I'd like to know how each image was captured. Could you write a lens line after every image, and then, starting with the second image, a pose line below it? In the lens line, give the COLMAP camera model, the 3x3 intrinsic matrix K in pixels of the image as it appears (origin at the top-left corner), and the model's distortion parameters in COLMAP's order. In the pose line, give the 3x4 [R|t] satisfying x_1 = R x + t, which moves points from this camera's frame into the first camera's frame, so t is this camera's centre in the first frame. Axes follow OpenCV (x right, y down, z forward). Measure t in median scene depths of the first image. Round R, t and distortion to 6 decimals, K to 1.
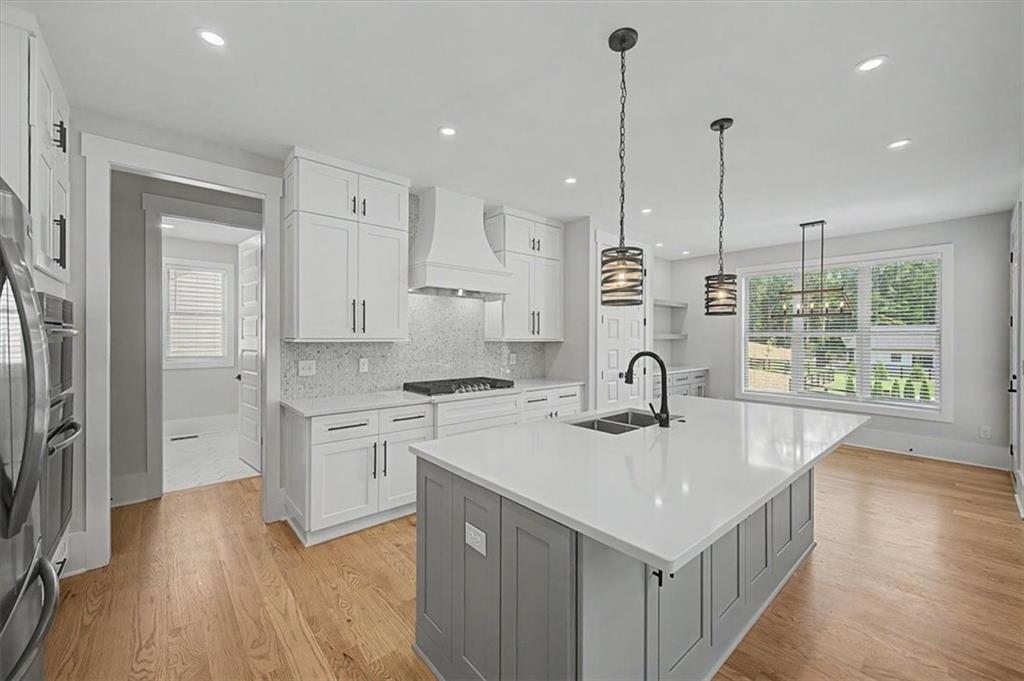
lens RADIAL K [[406.0, 0, 512.2], [0, 406.0, 338.6], [0, 0, 1]] dist [0.007589, -0.000044]
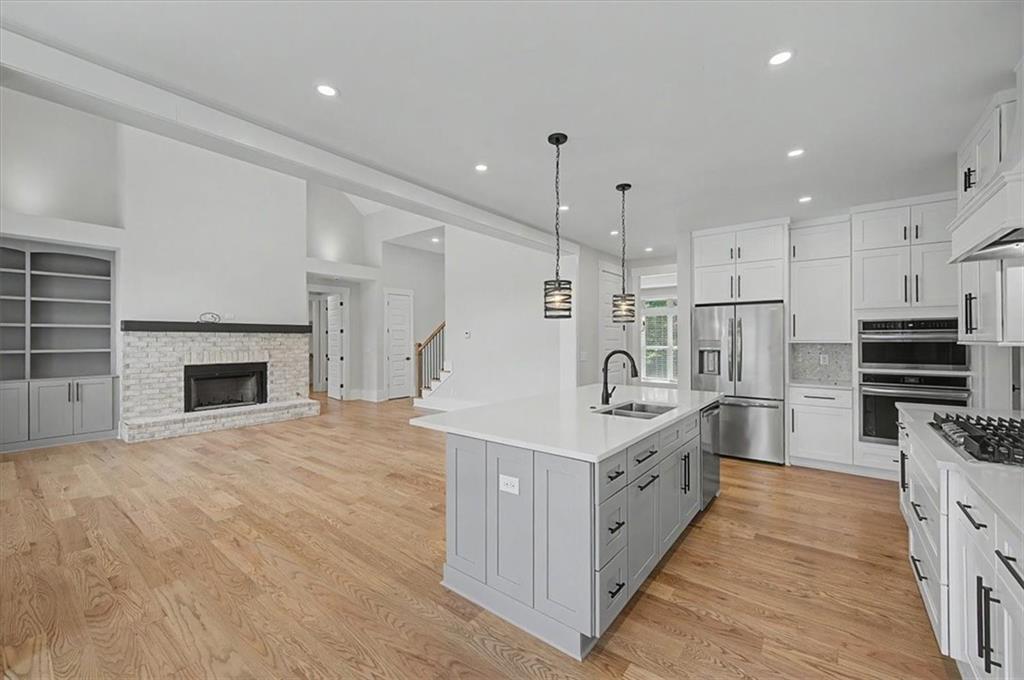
lens RADIAL K [[402.4, 0, 515.5], [0, 402.4, 335.4], [0, 0, 1]] dist [0.006798, -0.000156]
pose [[-0.982760, -0.004547, -0.184830, 0.501317], [-0.003854, 0.999984, -0.004109, -0.003642], [0.184846, -0.003326, -0.982762, 1.231975]]
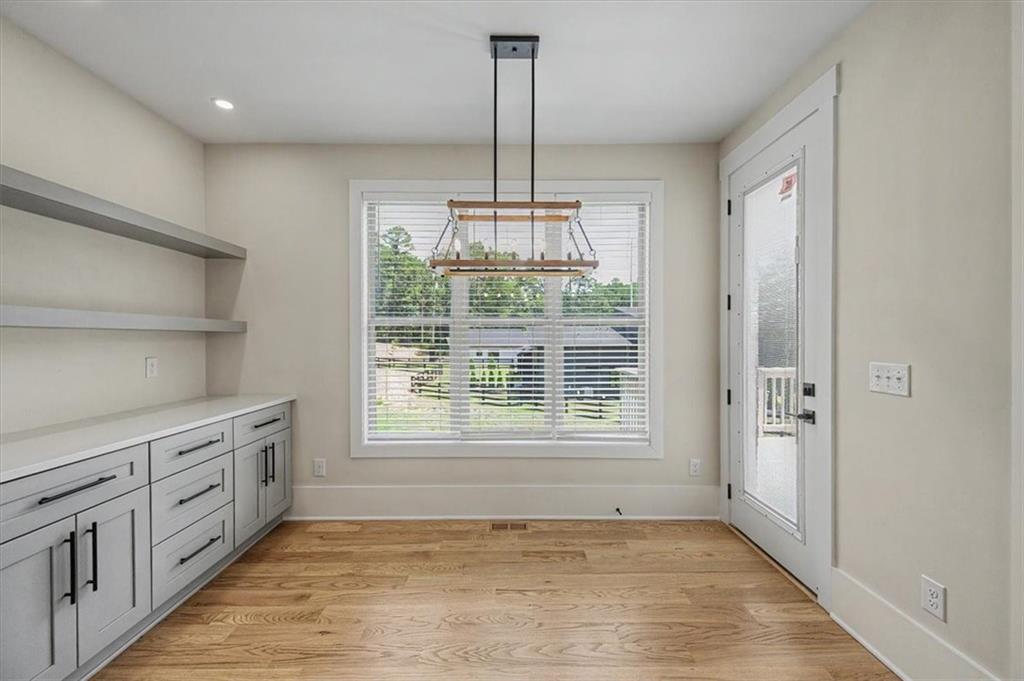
lens RADIAL K [[404.3, 0, 510.0], [0, 404.3, 341.9], [0, 0, 1]] dist [-0.002598, -0.000283]
pose [[0.663209, -0.010402, 0.748362, 0.485971], [0.007053, 0.999946, 0.007649, 0.017210], [-0.748401, 0.000205, 0.663246, 0.834976]]
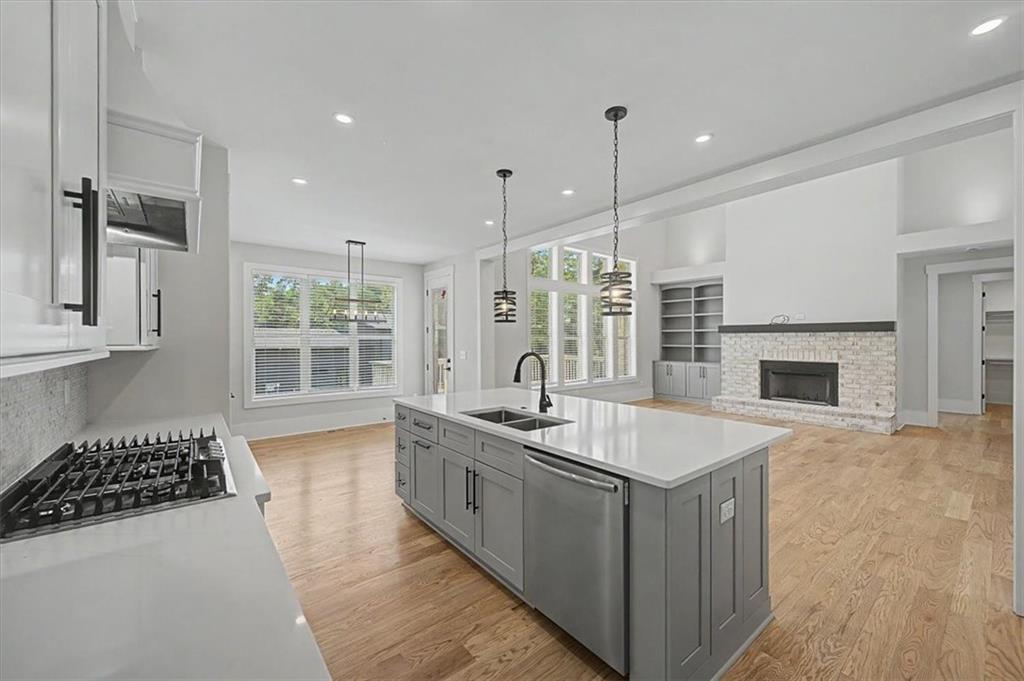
lens RADIAL K [[404.3, 0, 510.0], [0, 404.3, 341.9], [0, 0, 1]] dist [-0.002598, -0.000283]
pose [[0.057946, -0.010651, 0.998263, -0.452763], [0.008232, 0.999914, 0.010191, -0.004683], [-0.998286, 0.007628, 0.058029, 0.560751]]
